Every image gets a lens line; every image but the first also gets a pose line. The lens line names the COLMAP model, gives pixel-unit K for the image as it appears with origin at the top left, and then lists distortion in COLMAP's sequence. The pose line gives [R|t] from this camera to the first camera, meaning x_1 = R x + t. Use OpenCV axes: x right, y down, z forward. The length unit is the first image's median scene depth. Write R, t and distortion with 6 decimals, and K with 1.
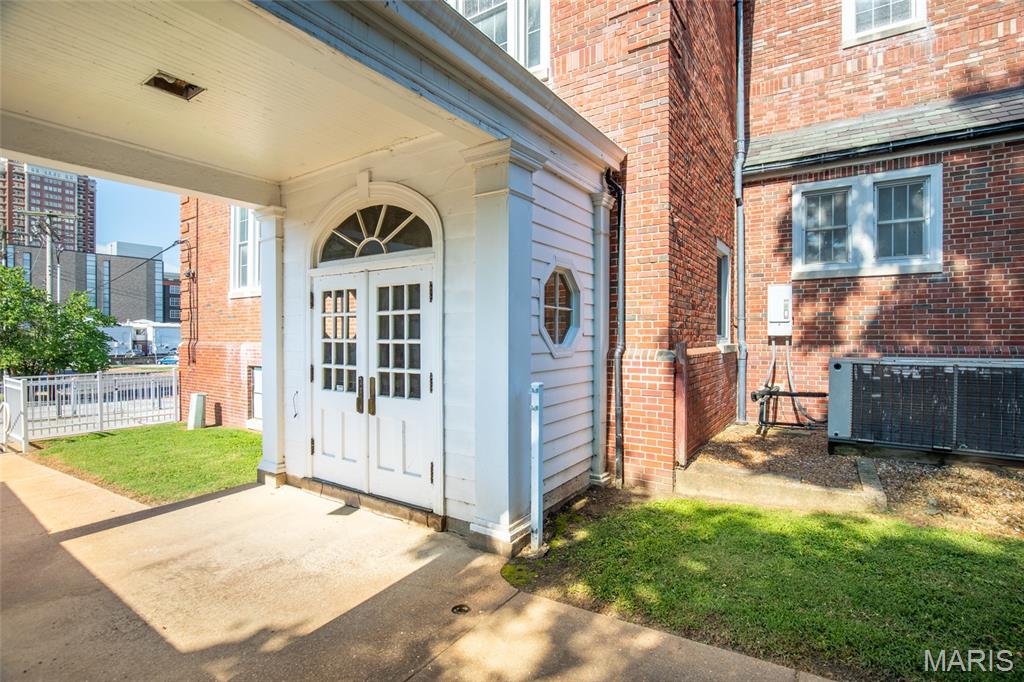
lens RADIAL K [[467.8, 0, 512.0], [0, 467.8, 341.0], [0, 0, 1]] dist [0.002022, -0.000106]
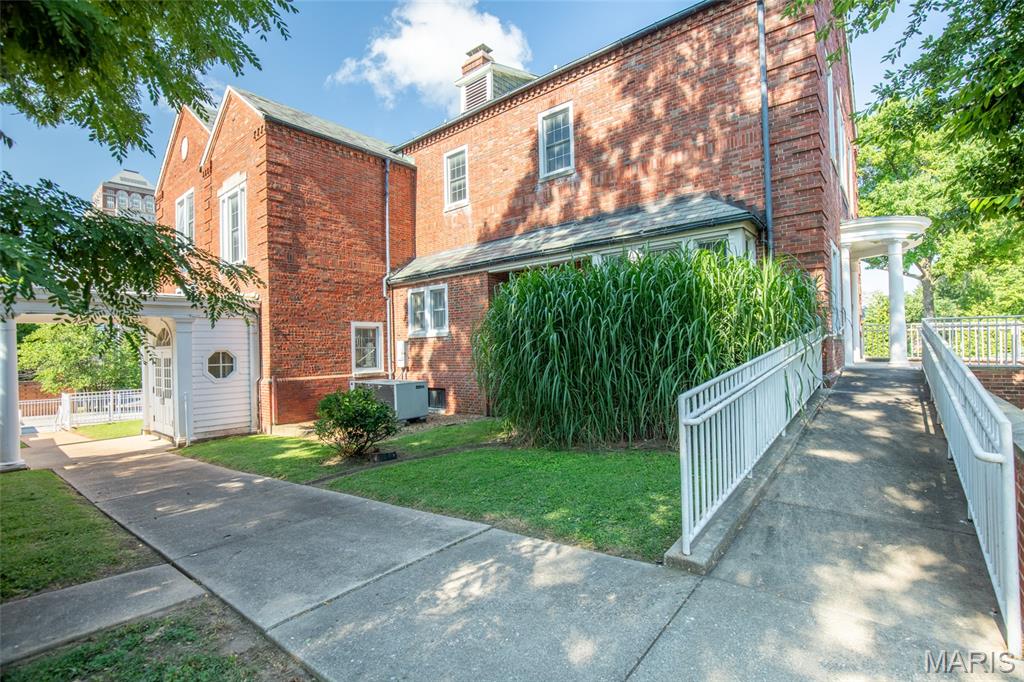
lens RADIAL K [[467.8, 0, 512.0], [0, 467.8, 341.0], [0, 0, 1]] dist [0.002022, -0.000106]
pose [[0.993230, -0.034216, -0.111012, 1.371083], [0.032914, 0.999367, -0.013537, -0.076836], [0.111405, 0.009791, 0.993727, -1.008109]]
